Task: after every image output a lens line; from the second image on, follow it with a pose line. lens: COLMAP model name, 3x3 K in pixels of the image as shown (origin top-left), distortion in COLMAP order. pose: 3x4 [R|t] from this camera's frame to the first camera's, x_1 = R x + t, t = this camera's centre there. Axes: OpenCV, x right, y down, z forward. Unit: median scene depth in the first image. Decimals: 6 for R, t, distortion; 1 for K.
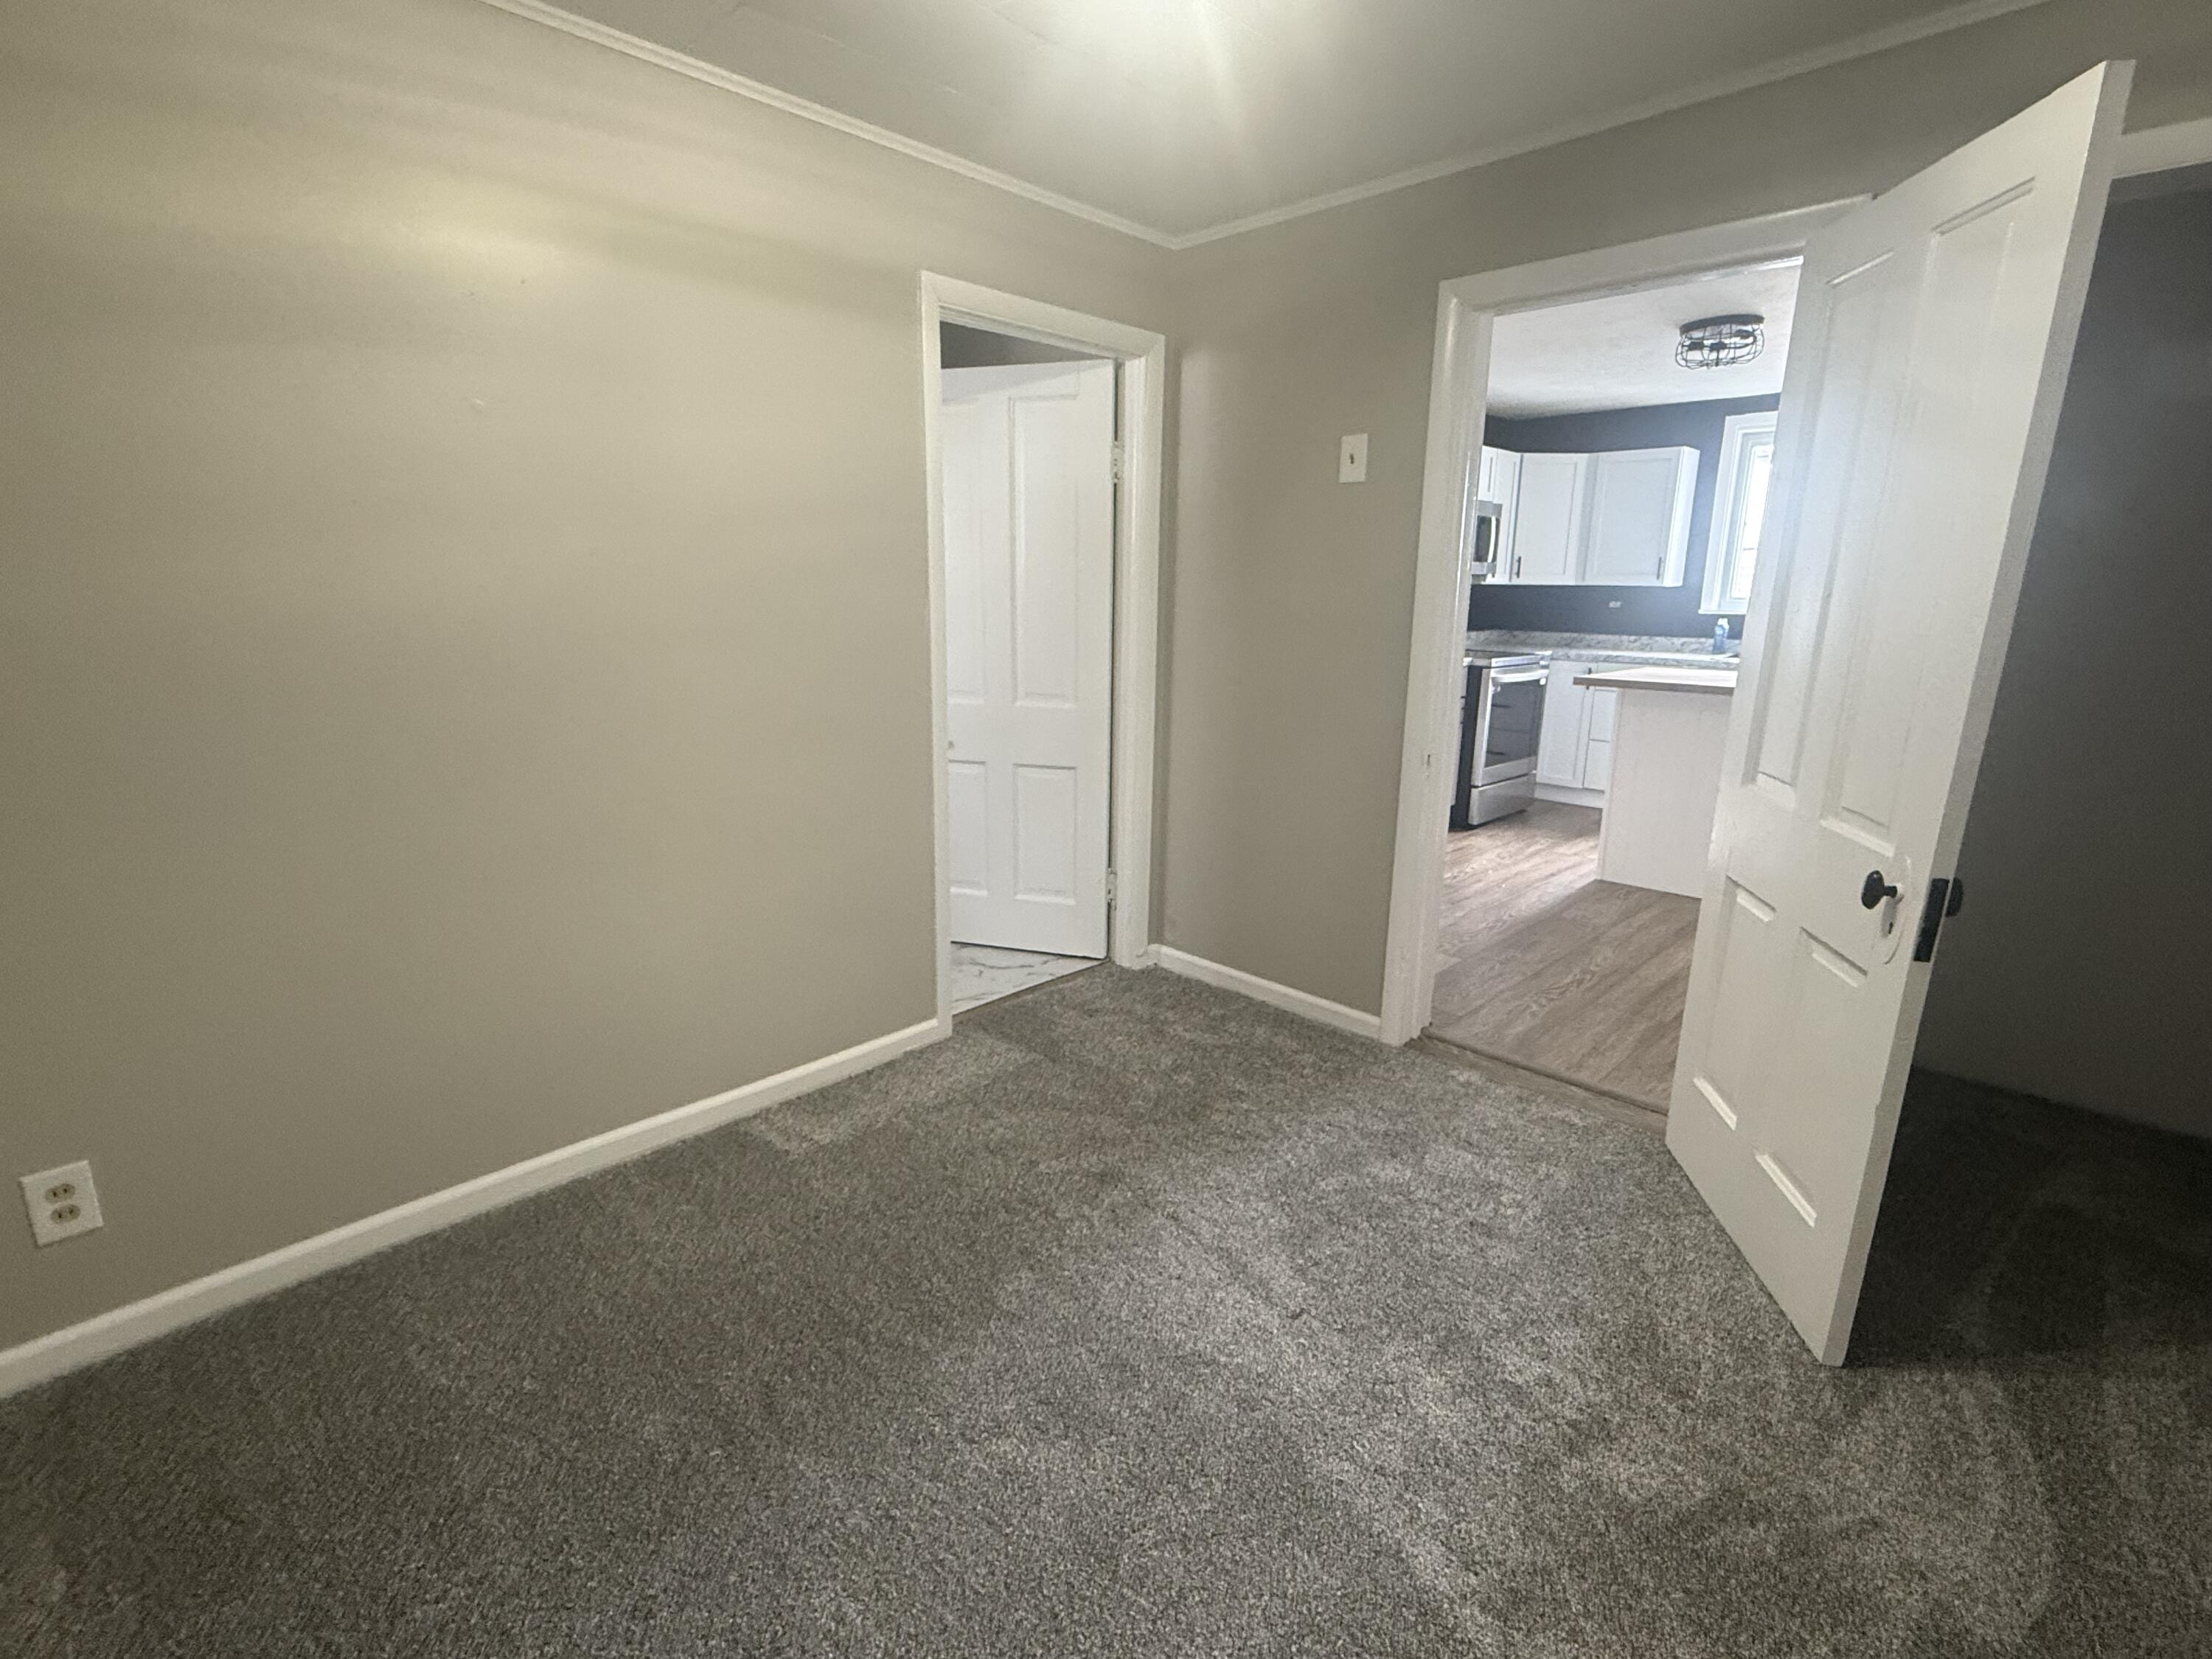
lens RADIAL K [[1029.9, 0, 1095.0], [0, 1029.9, 829.0], [0, 0, 1]] dist [-0.000441, 0.000187]
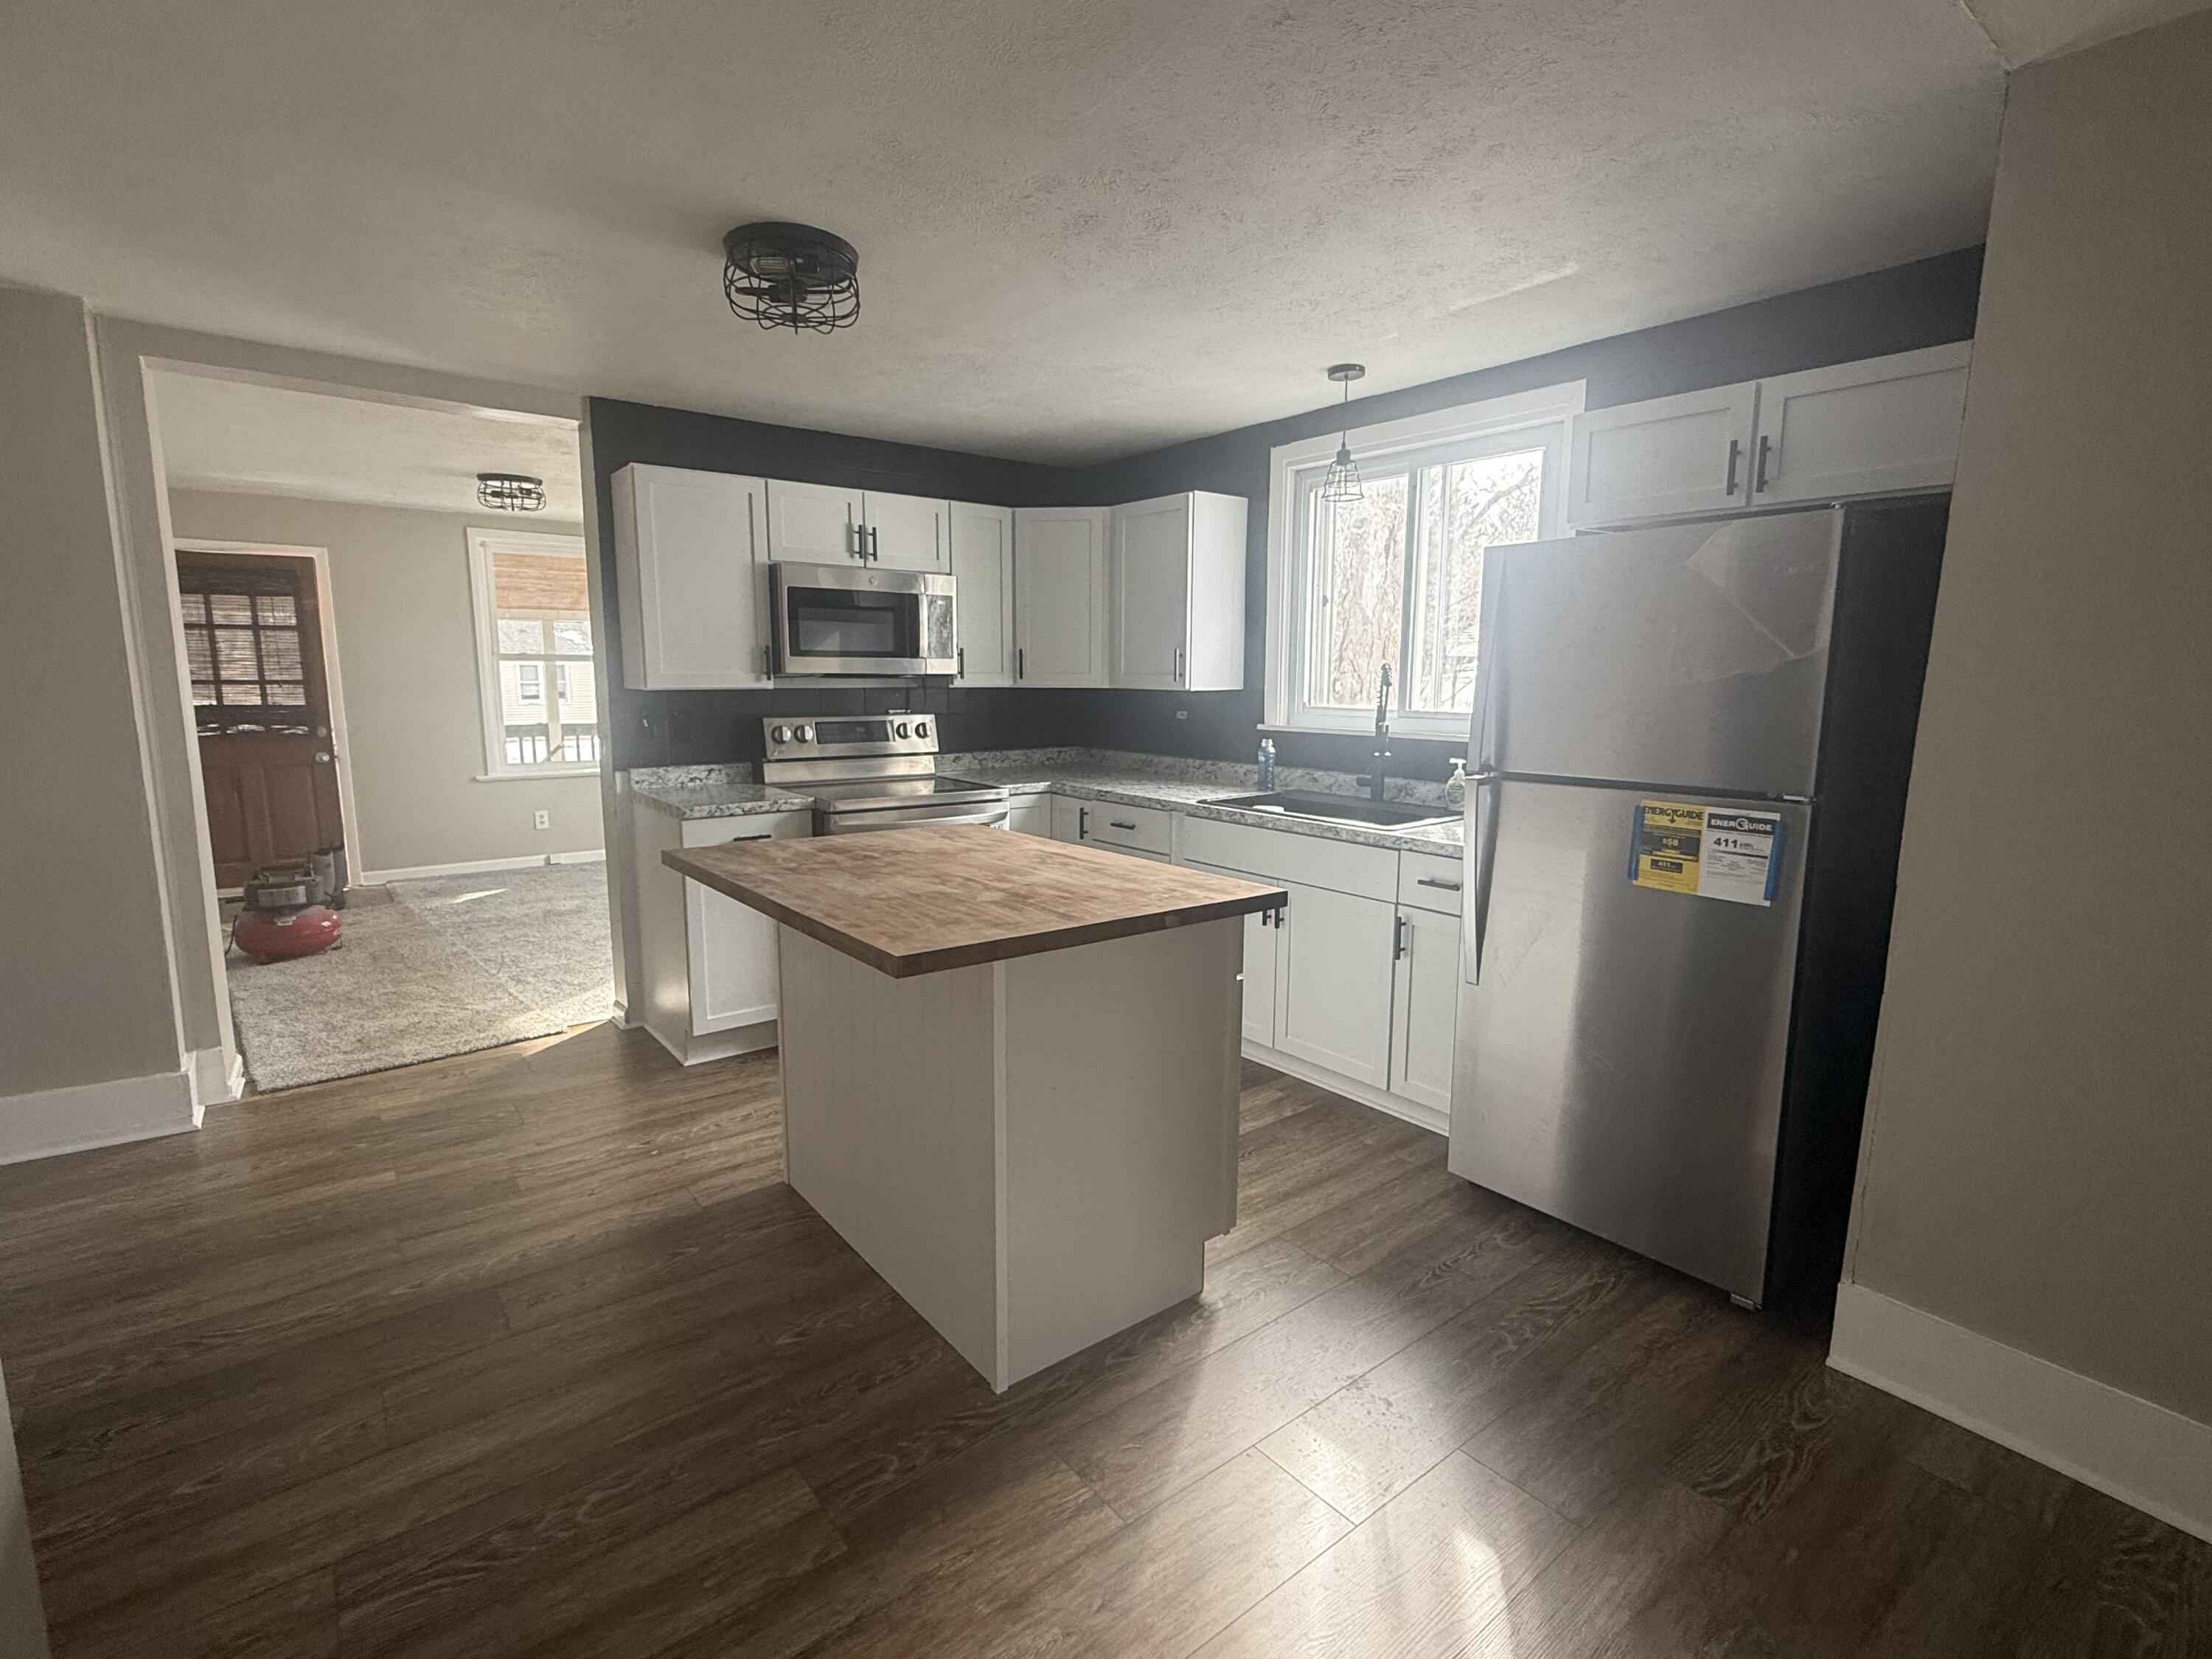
lens RADIAL K [[1029.9, 0, 1095.0], [0, 1029.9, 829.0], [0, 0, 1]] dist [-0.000441, 0.000187]
pose [[0.992345, 0.013155, -0.122792, 0.573031], [-0.023365, 0.996352, -0.082080, -0.085604], [0.121264, 0.084320, 0.989032, 0.319415]]
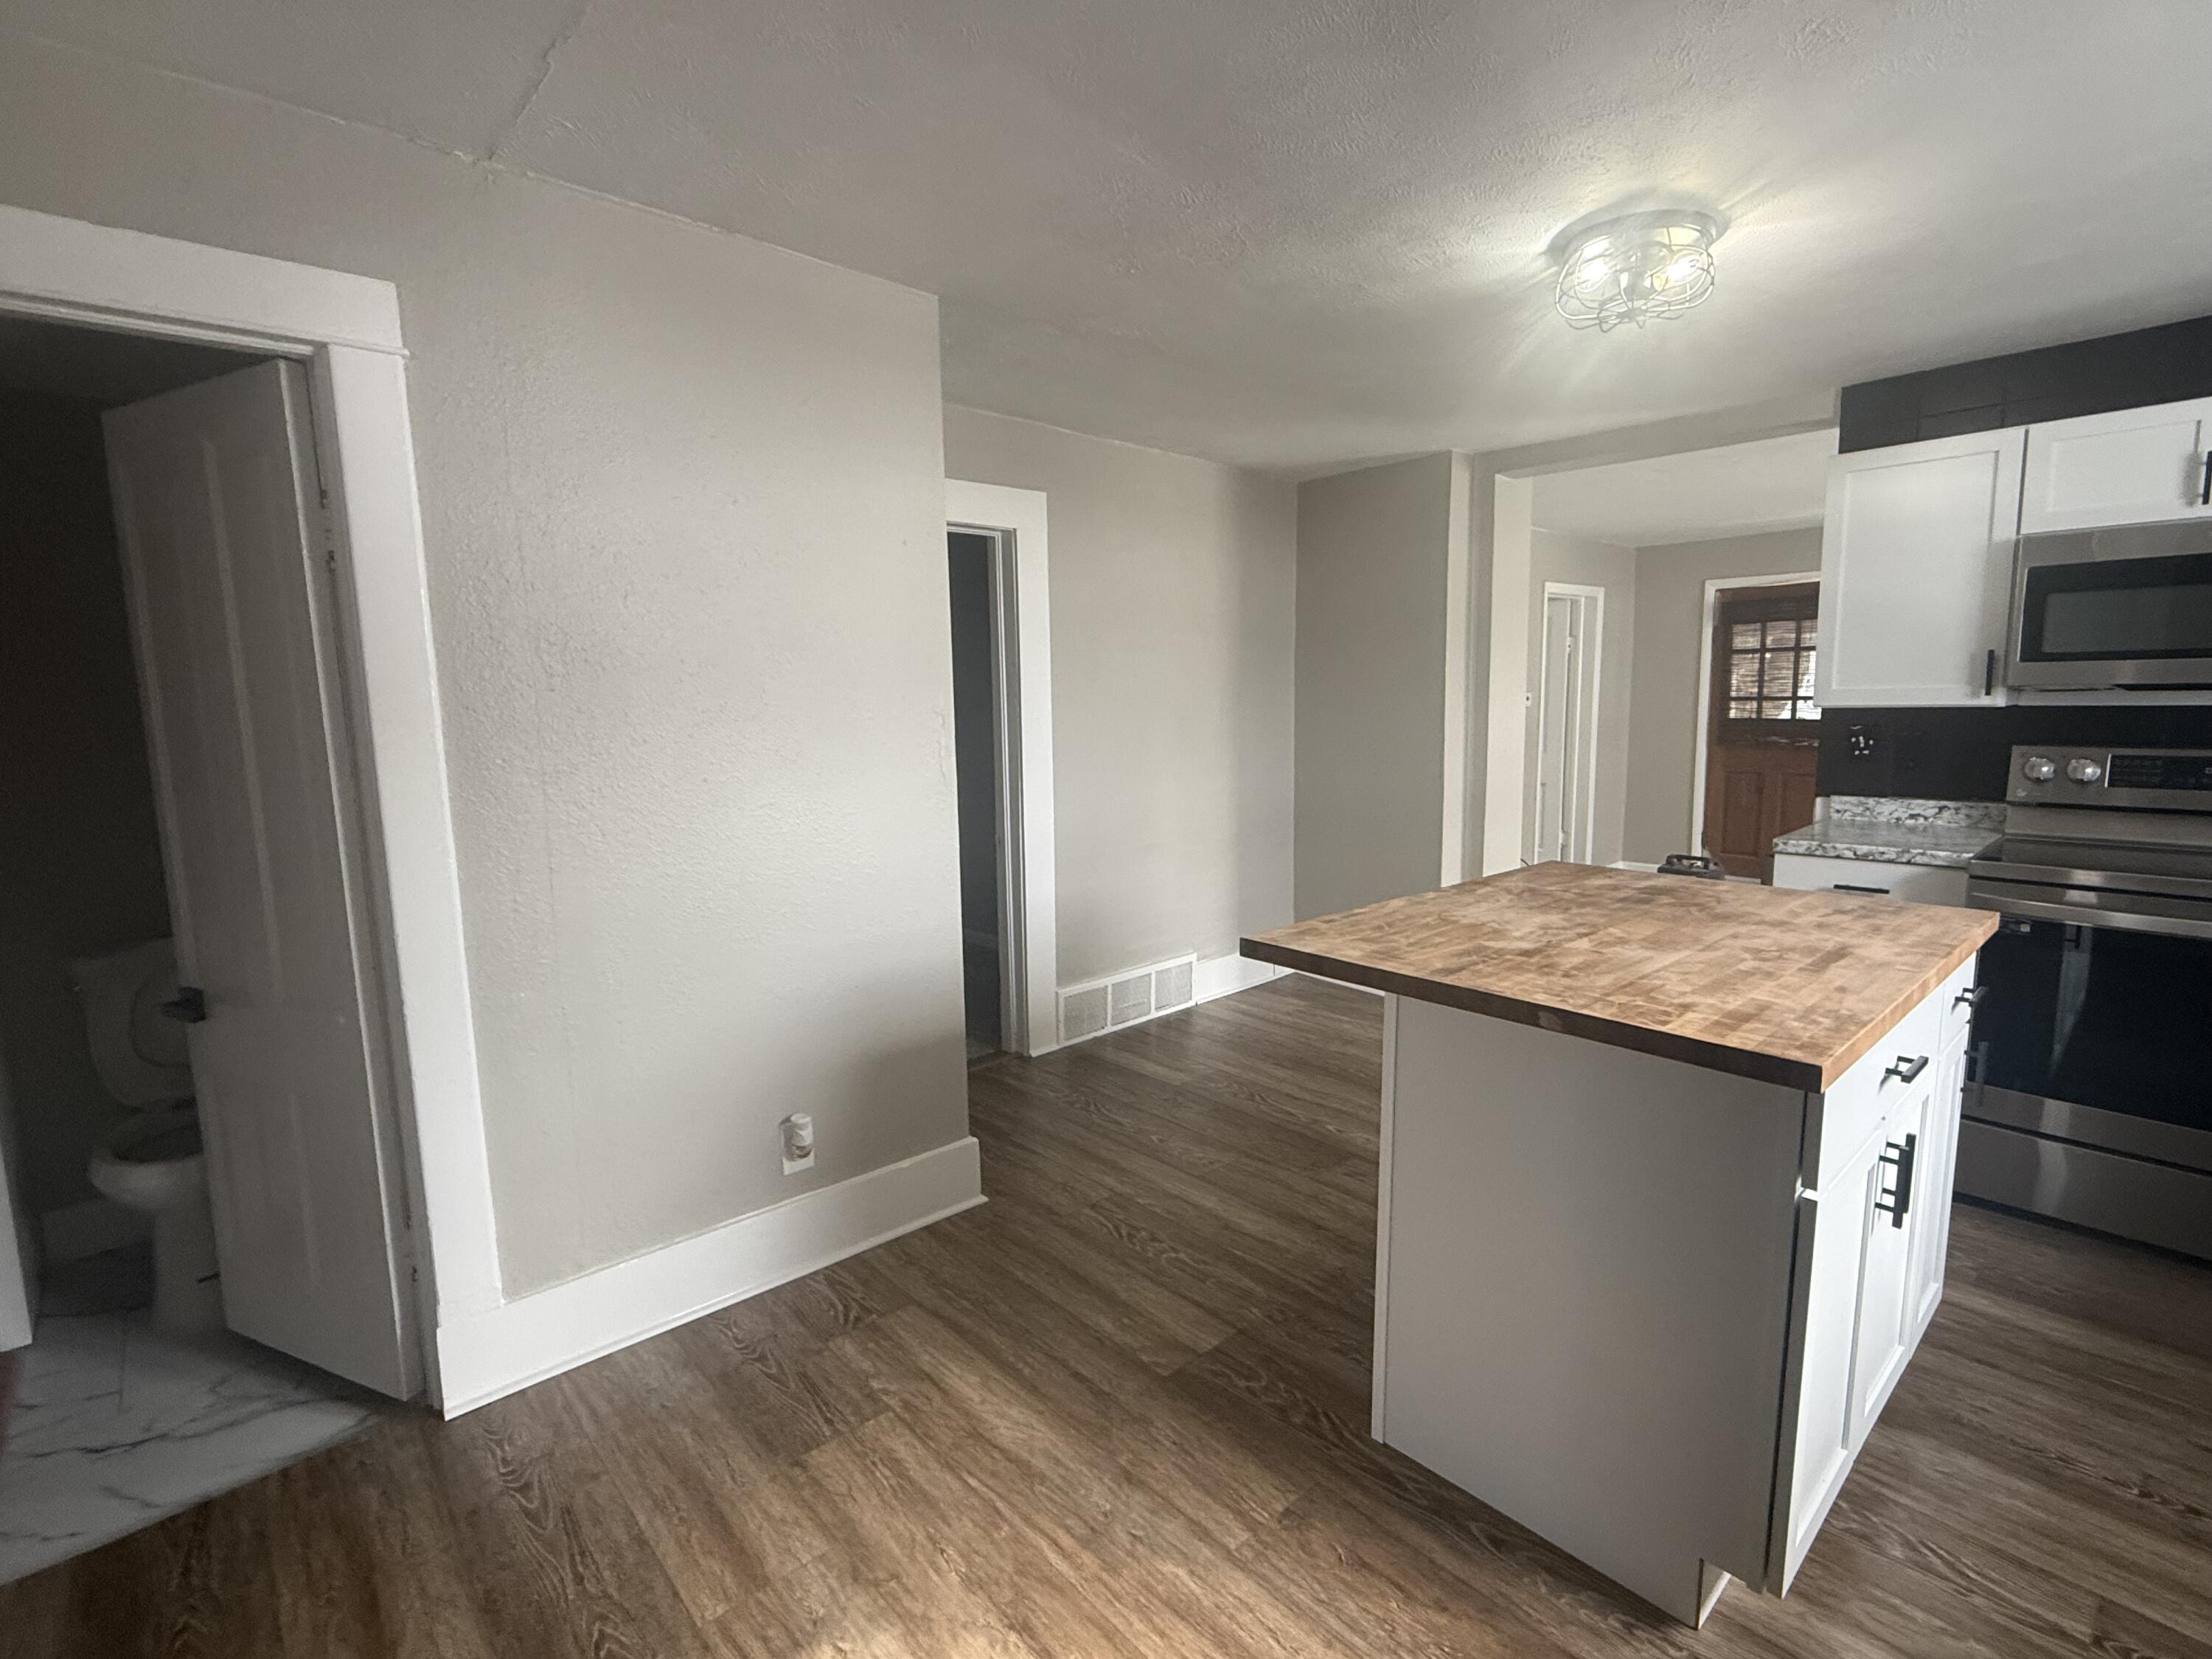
lens RADIAL K [[1034.9, 0, 1101.2], [0, 1034.9, 825.0], [0, 0, 1]] dist [0.001676, 0.000331]
pose [[-0.053940, 0.113344, -0.992091, 0.803900], [-0.215283, 0.968851, 0.122394, -0.136419], [0.975061, 0.220182, -0.027859, 0.540939]]
